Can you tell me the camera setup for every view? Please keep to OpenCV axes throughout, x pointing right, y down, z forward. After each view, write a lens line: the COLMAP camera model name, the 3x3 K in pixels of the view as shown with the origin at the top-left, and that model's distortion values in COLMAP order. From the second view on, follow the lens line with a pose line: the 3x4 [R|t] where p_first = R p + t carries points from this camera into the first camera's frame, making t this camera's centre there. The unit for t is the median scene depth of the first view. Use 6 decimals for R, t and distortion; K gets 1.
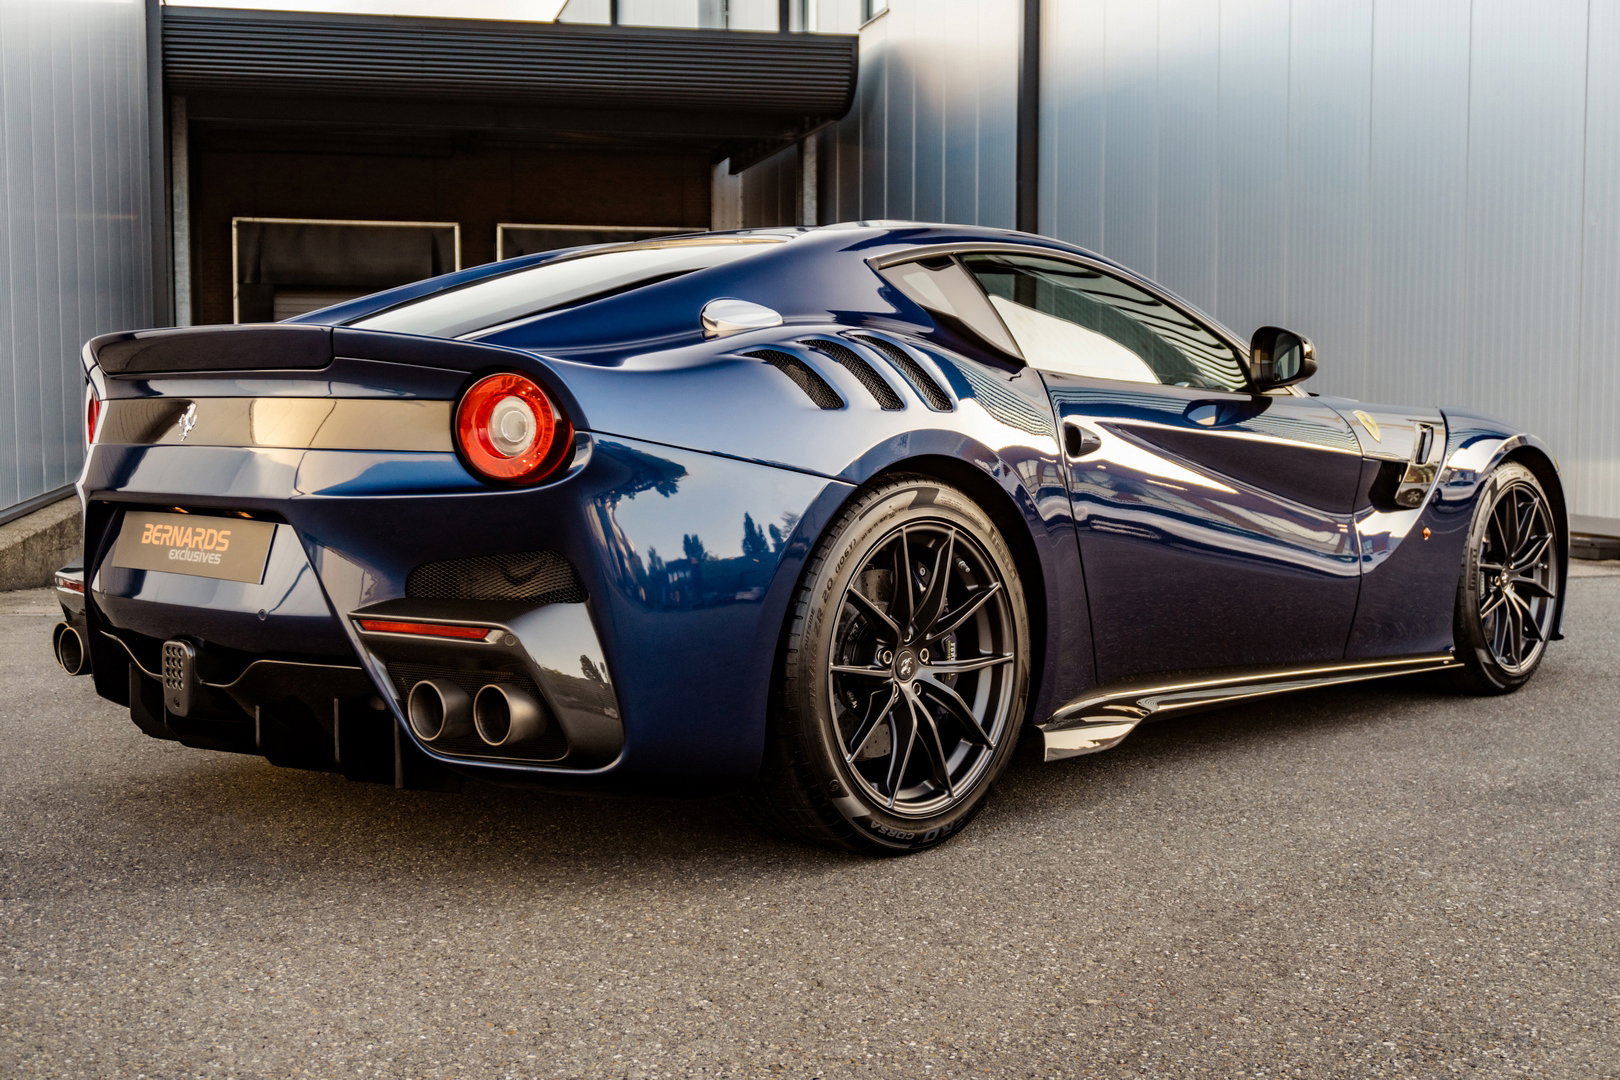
lens RADIAL K [[1952.6, 0, 810.0], [0, 1952.6, 540.0], [0, 0, 1]] dist [0.026918, 0.050463]
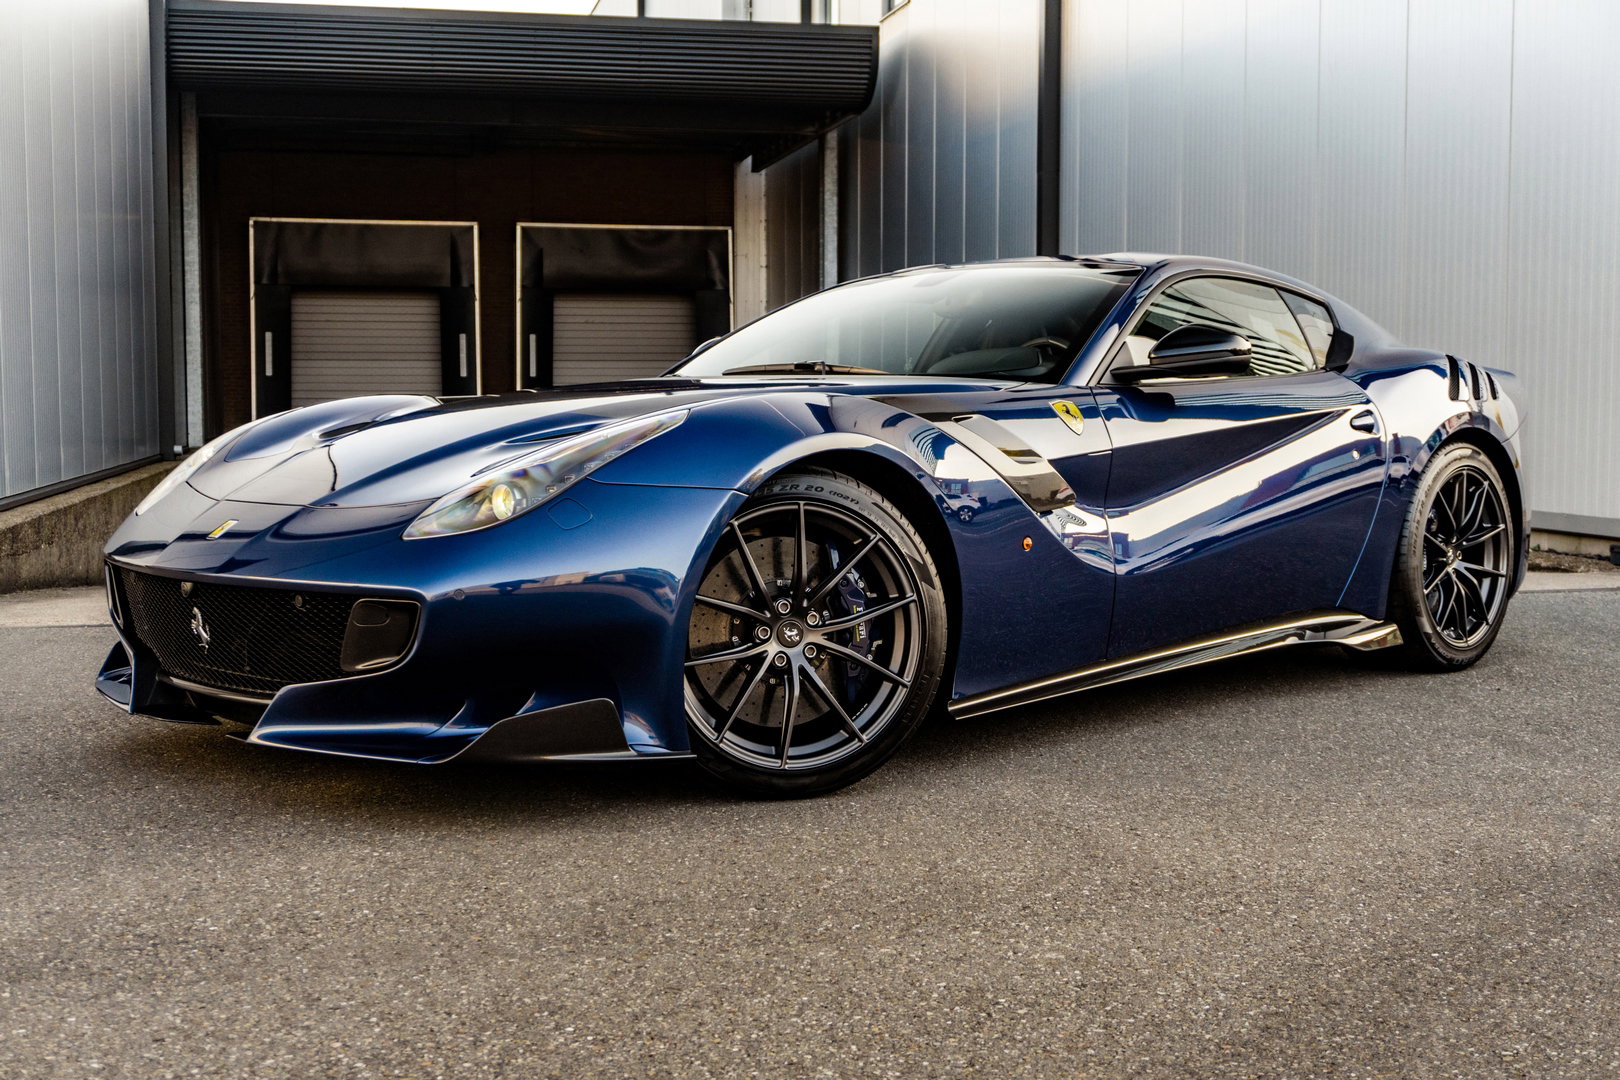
lens RADIAL K [[1936.9, 0, 810.0], [0, 1936.9, 540.0], [0, 0, 1]] dist [0.019125, -0.015600]
pose [[0.999802, 0.000315, -0.019886, 0.071717], [-0.000343, 0.999999, -0.001419, -0.003975], [0.019885, 0.001426, 0.999801, 0.242151]]
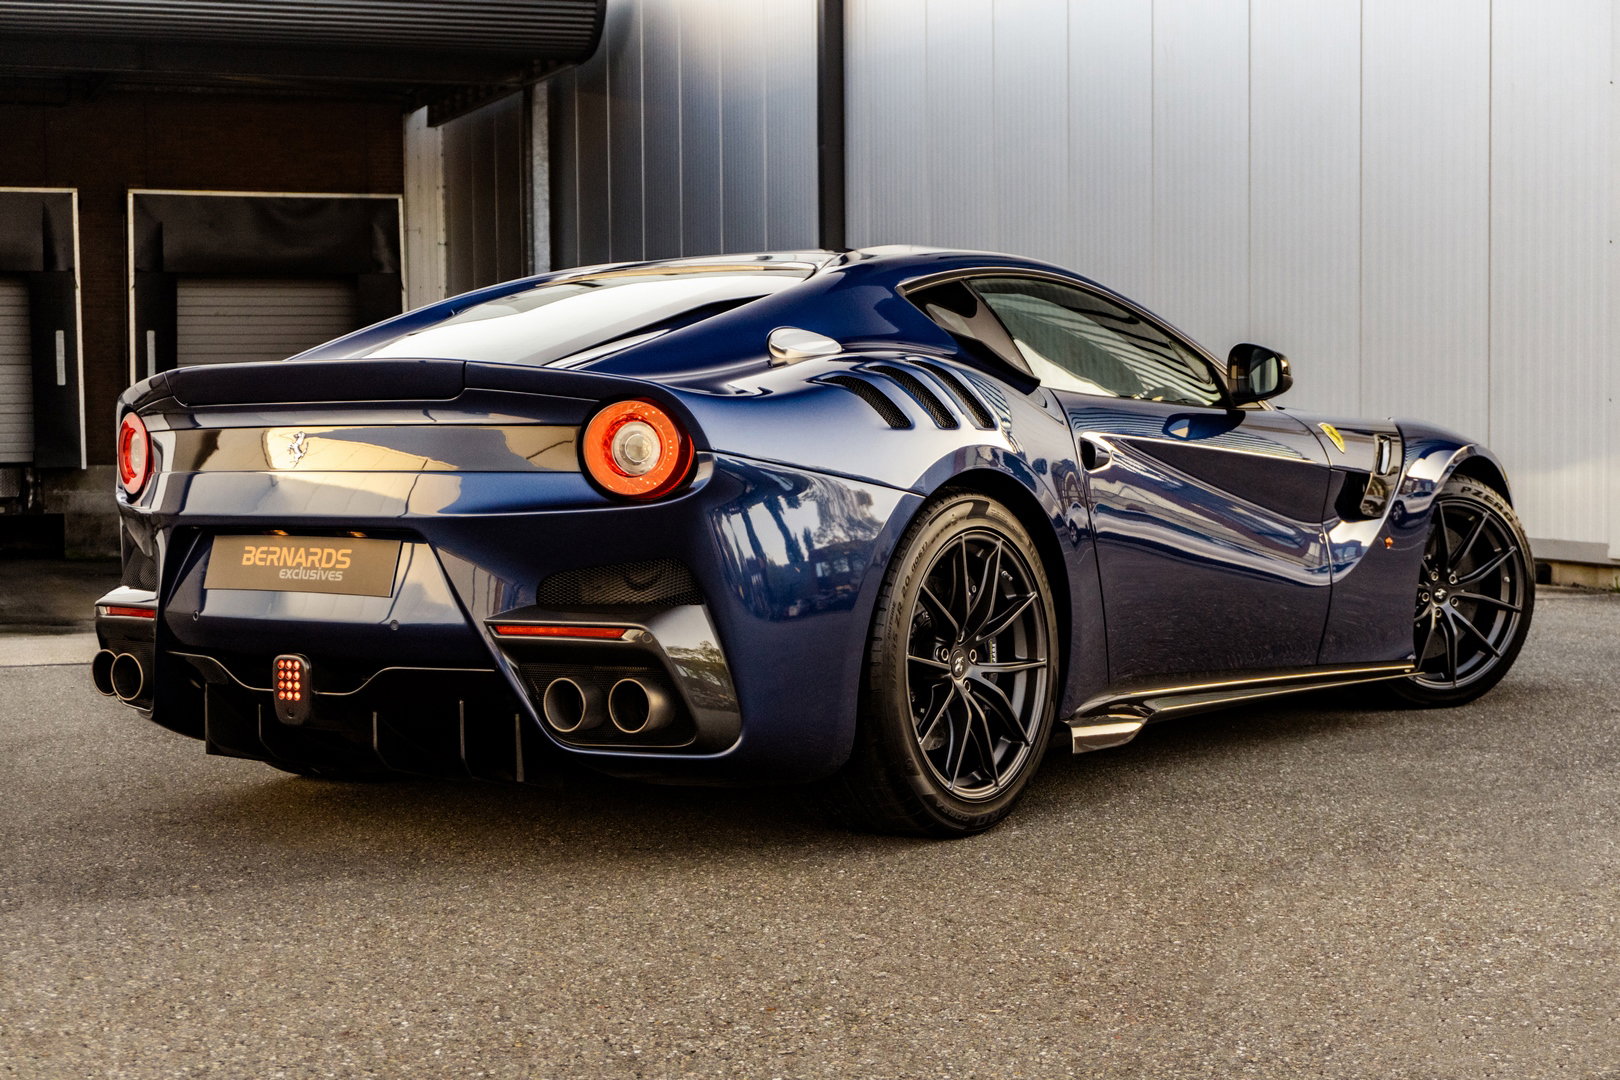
lens RADIAL K [[2572.5, 0, 810.0], [0, 2572.5, 540.0], [0, 0, 1]] dist [-0.005108, 0.133699]
pose [[0.991936, -0.018644, 0.125360, -0.209458], [0.021212, 0.999591, -0.019179, 0.021225], [-0.124951, 0.021684, 0.991926, -0.406904]]
